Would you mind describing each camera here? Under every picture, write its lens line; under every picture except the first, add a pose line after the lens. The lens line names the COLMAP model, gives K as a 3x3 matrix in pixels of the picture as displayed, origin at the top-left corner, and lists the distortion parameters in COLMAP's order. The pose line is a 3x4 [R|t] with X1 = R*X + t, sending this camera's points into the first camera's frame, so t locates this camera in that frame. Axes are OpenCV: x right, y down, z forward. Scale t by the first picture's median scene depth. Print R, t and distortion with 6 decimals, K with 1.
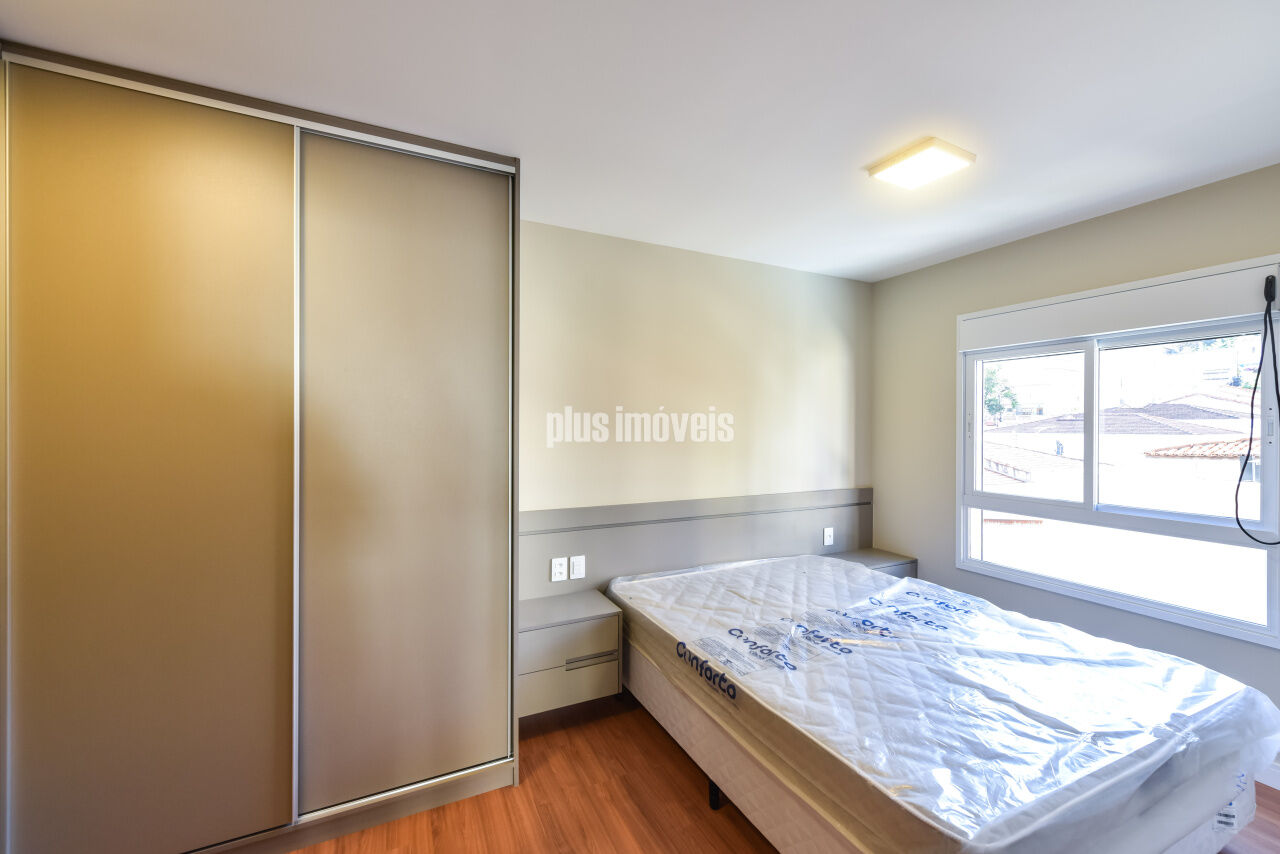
lens RADIAL K [[501.7, 0, 642.2], [0, 501.7, 426.0], [0, 0, 1]] dist [-0.000424, -0.000390]
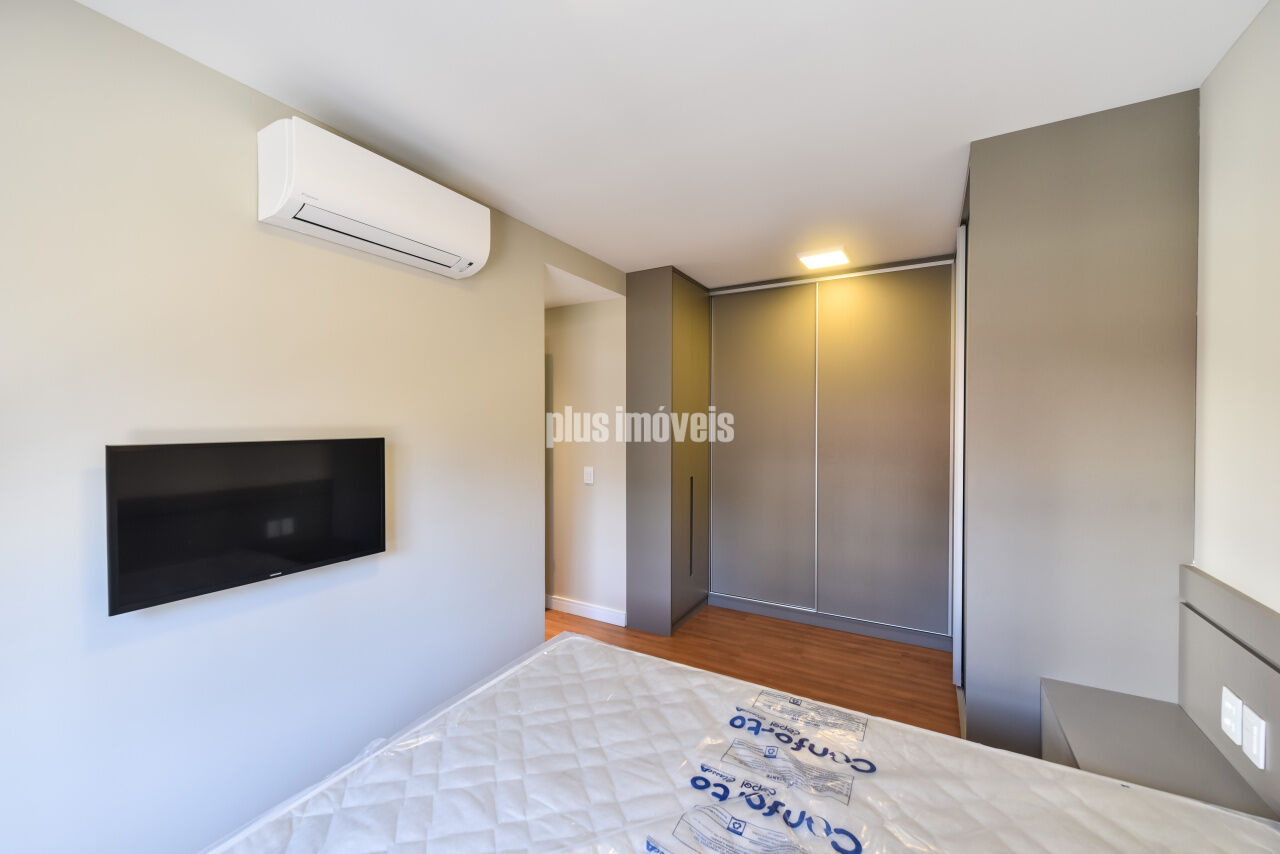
lens RADIAL K [[501.7, 0, 642.2], [0, 501.7, 426.0], [0, 0, 1]] dist [-0.000424, -0.000390]
pose [[-0.834449, 0.001694, -0.551083, 0.656939], [-0.003674, 0.999956, 0.008636, -0.008292], [0.551073, 0.009231, -0.834406, 1.194127]]
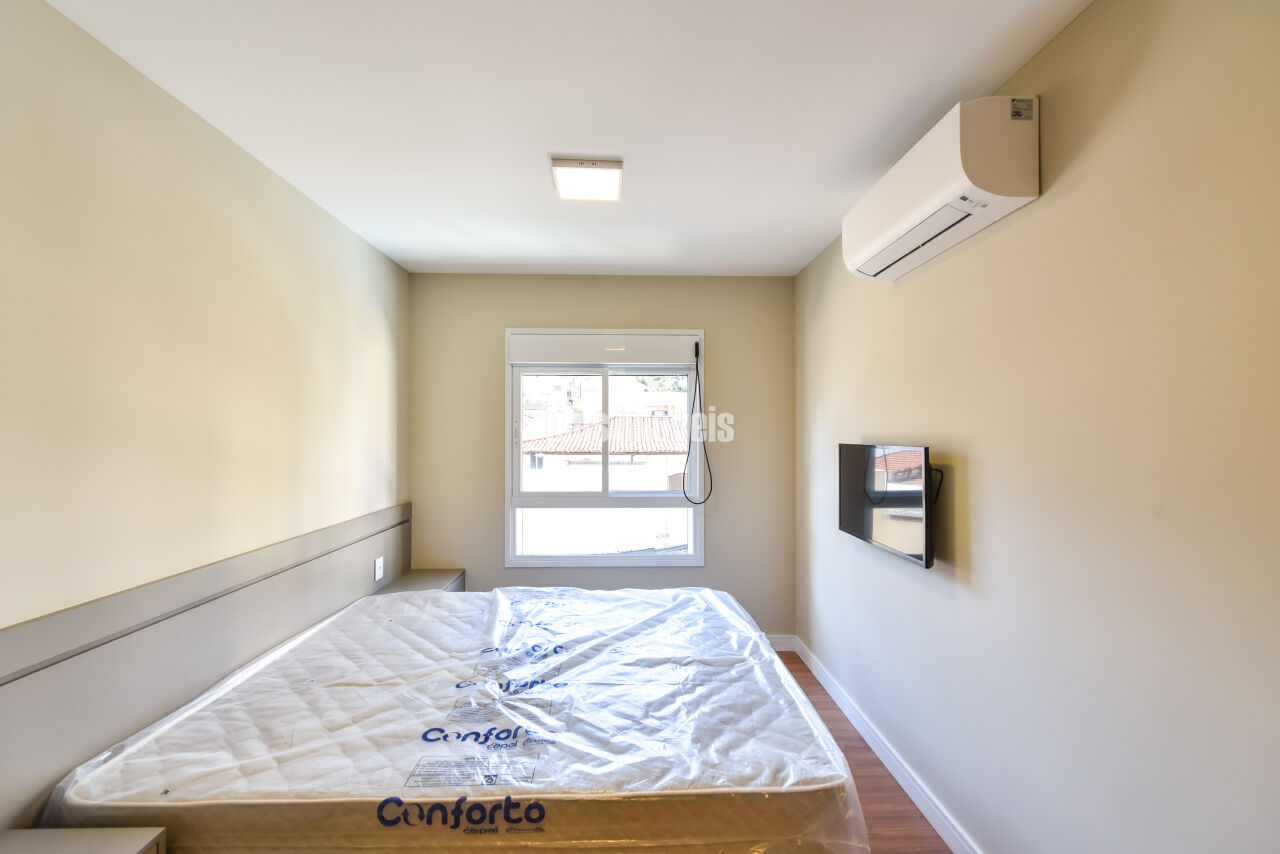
lens RADIAL K [[501.7, 0, 642.2], [0, 501.7, 426.0], [0, 0, 1]] dist [-0.000424, -0.000390]
pose [[0.423907, 0.010209, 0.905648, -0.277777], [0.001195, 0.999929, -0.011831, -0.001495], [-0.905705, 0.006097, 0.423865, 0.395119]]
